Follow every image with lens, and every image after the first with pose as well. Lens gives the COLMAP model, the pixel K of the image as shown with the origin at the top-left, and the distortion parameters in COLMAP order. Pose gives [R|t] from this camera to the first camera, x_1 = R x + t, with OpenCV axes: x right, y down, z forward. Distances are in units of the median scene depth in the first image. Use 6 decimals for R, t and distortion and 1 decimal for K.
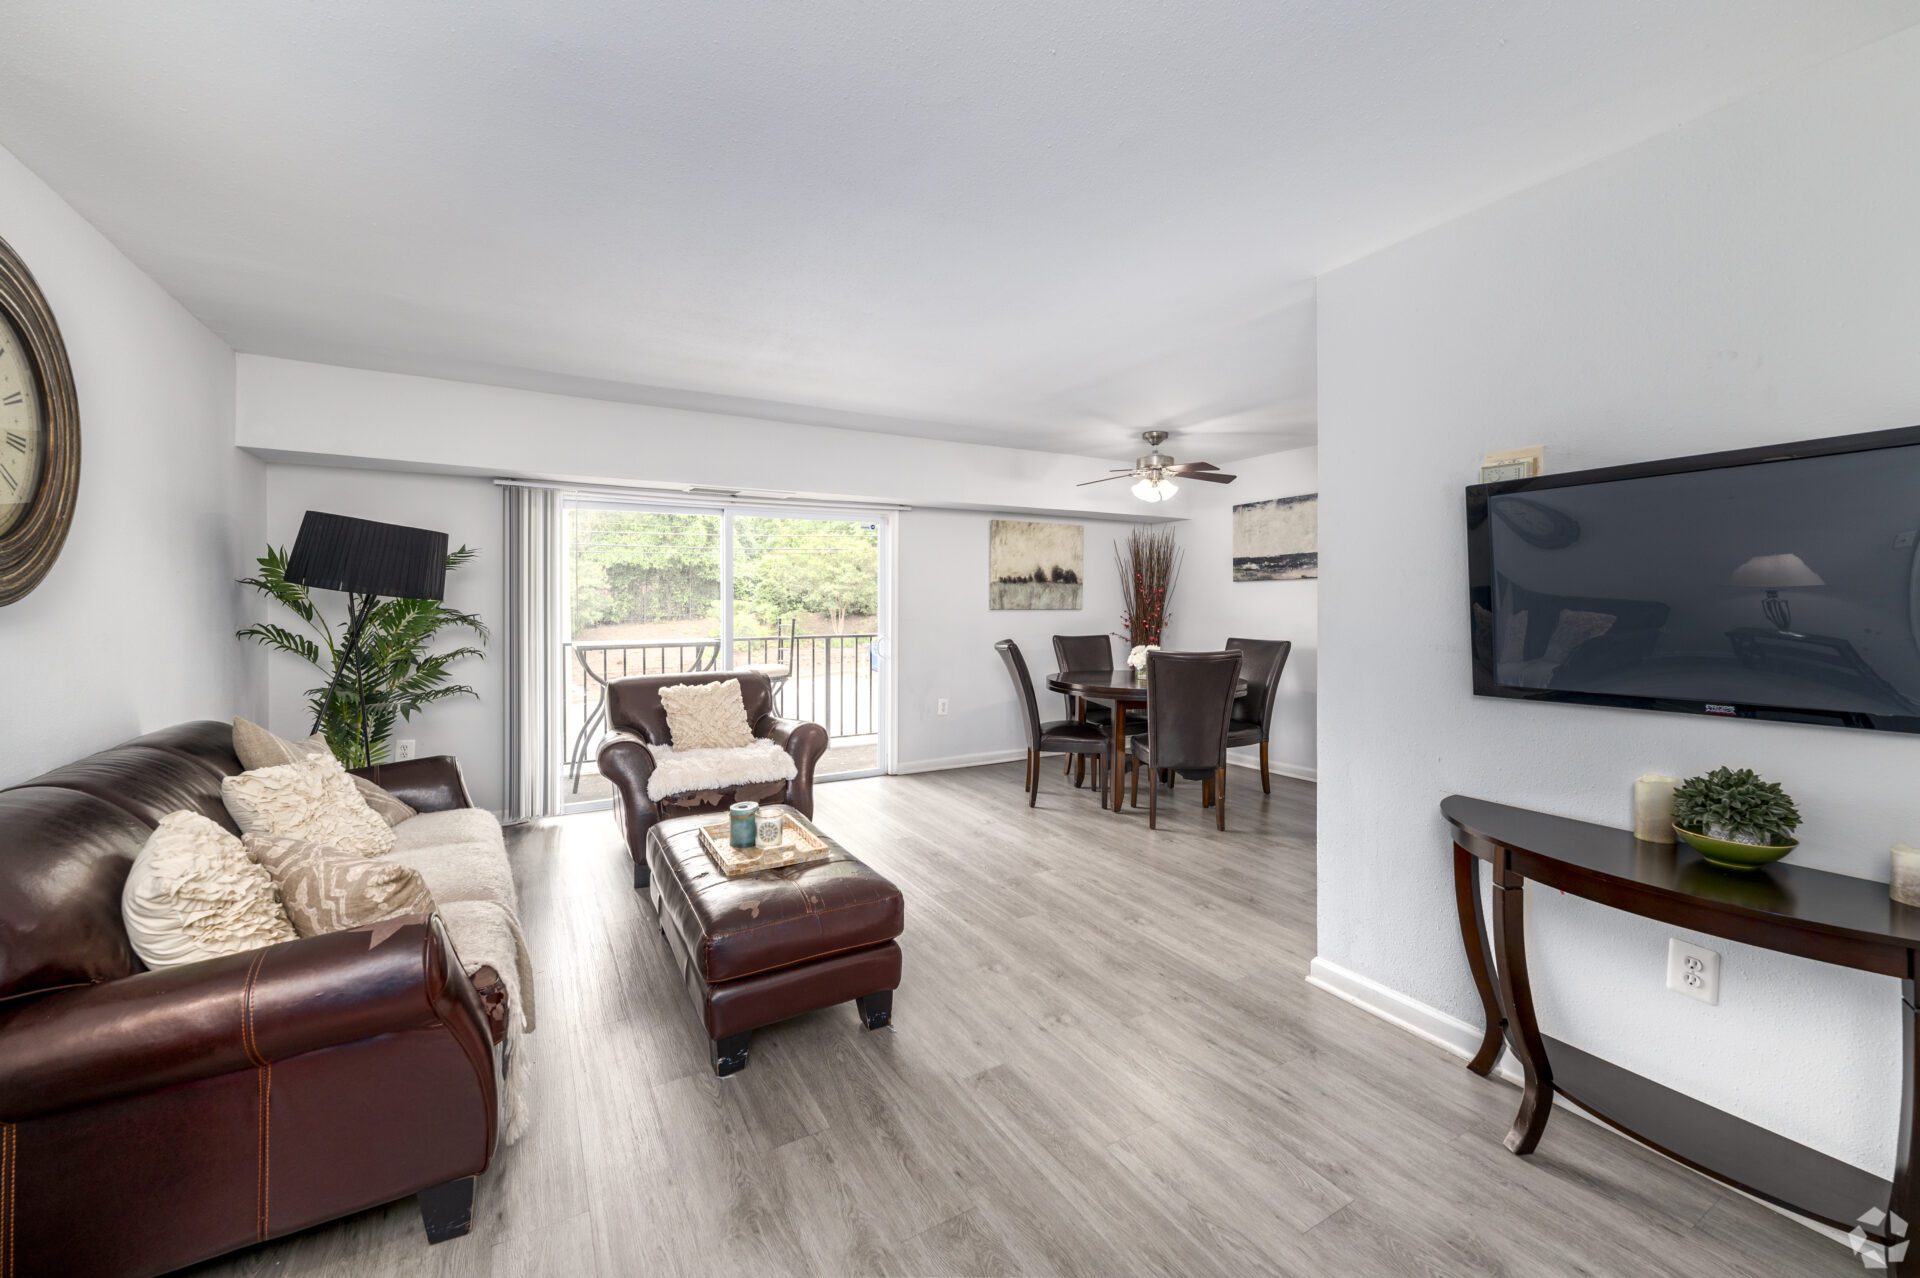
lens RADIAL K [[773.3, 0, 957.8], [0, 773.3, 600.4], [0, 0, 1]] dist [-0.001057, 0.000060]
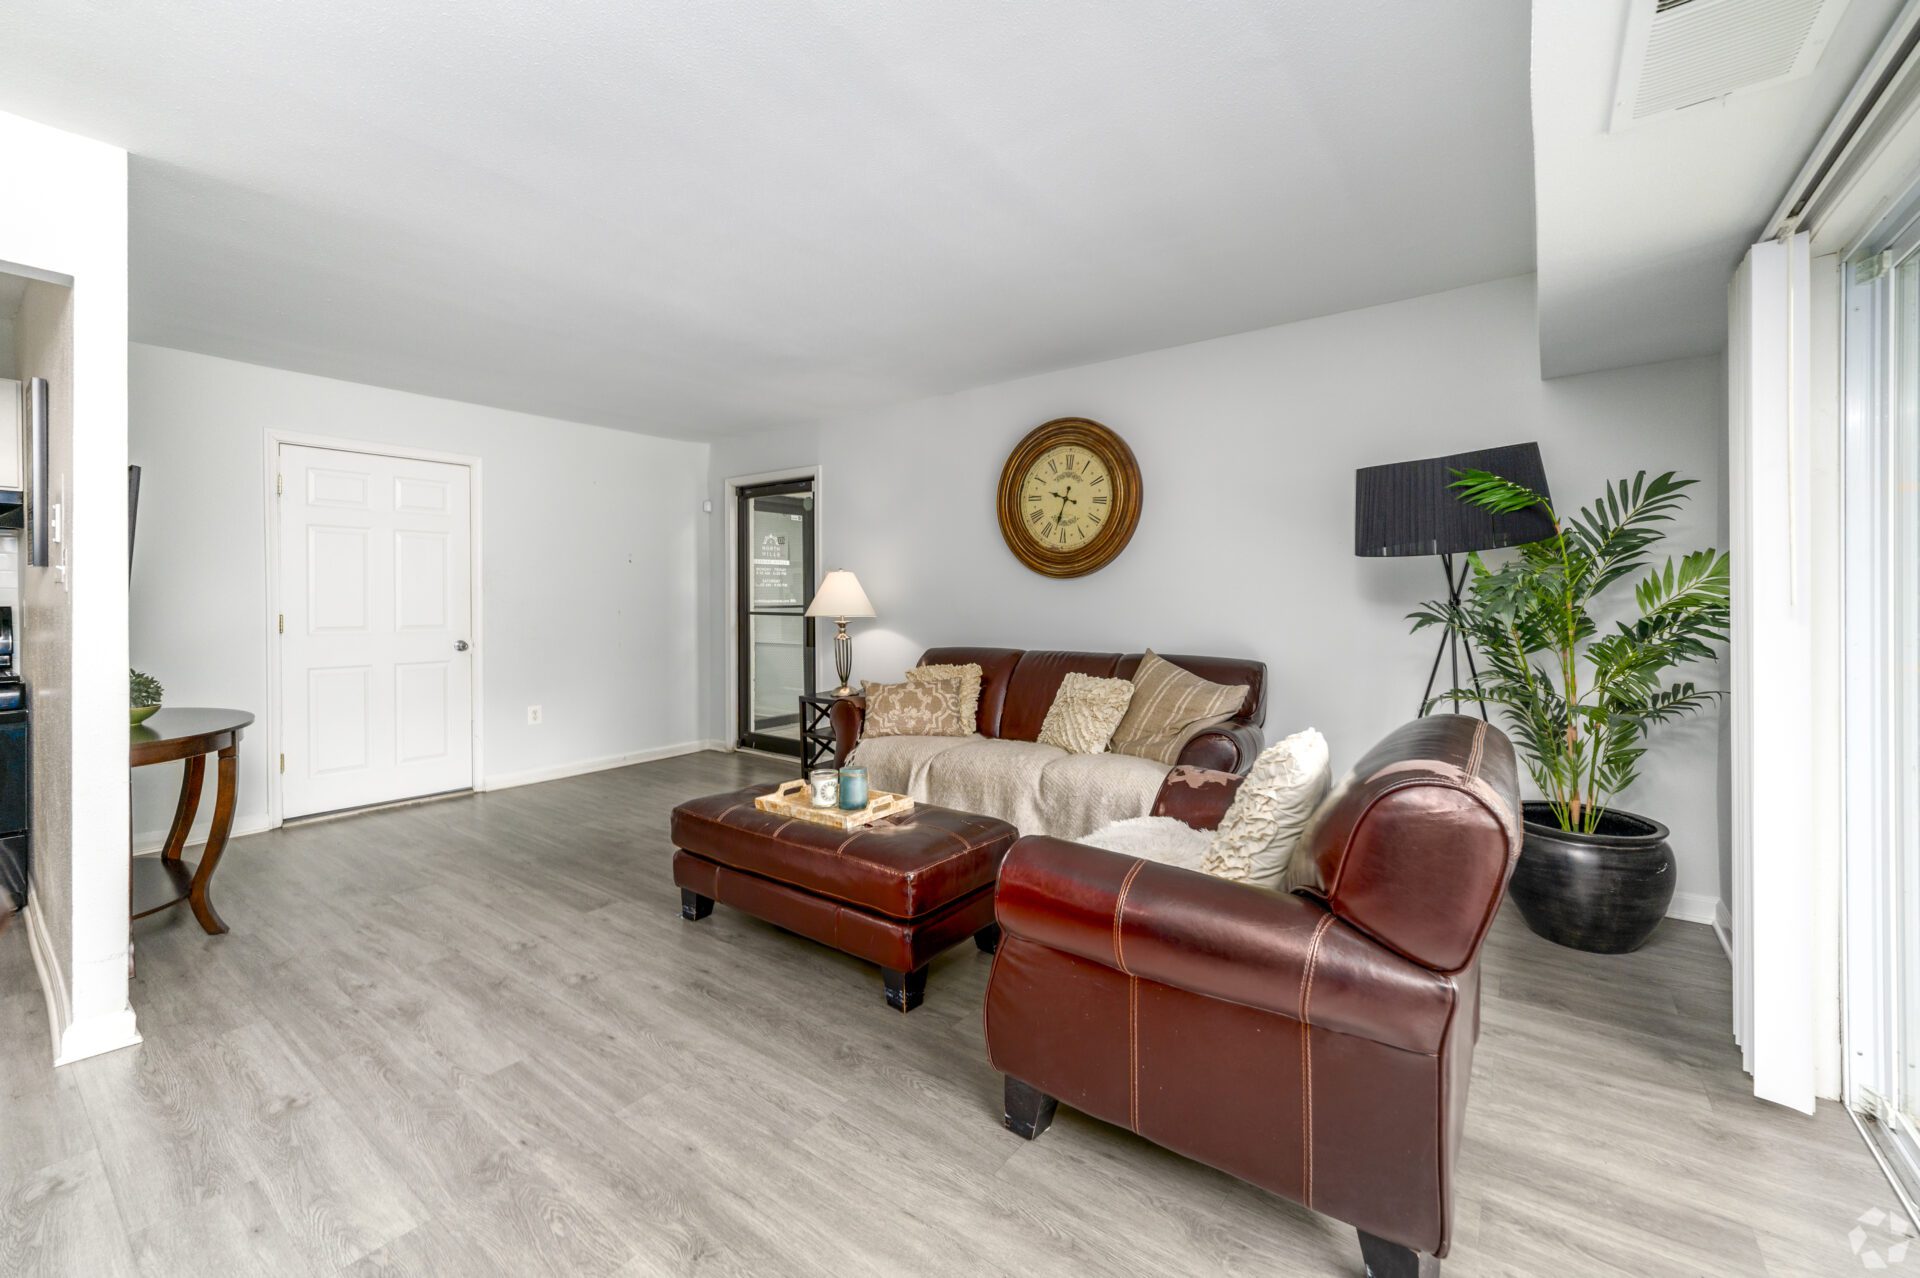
lens RADIAL K [[773.3, 0, 957.8], [0, 773.3, 600.4], [0, 0, 1]] dist [-0.001057, 0.000060]
pose [[-0.915876, 0.006147, -0.401414, 0.001169], [0.006146, 0.999980, 0.001291, 0.021936], [0.401414, -0.001285, -0.915896, 0.976447]]
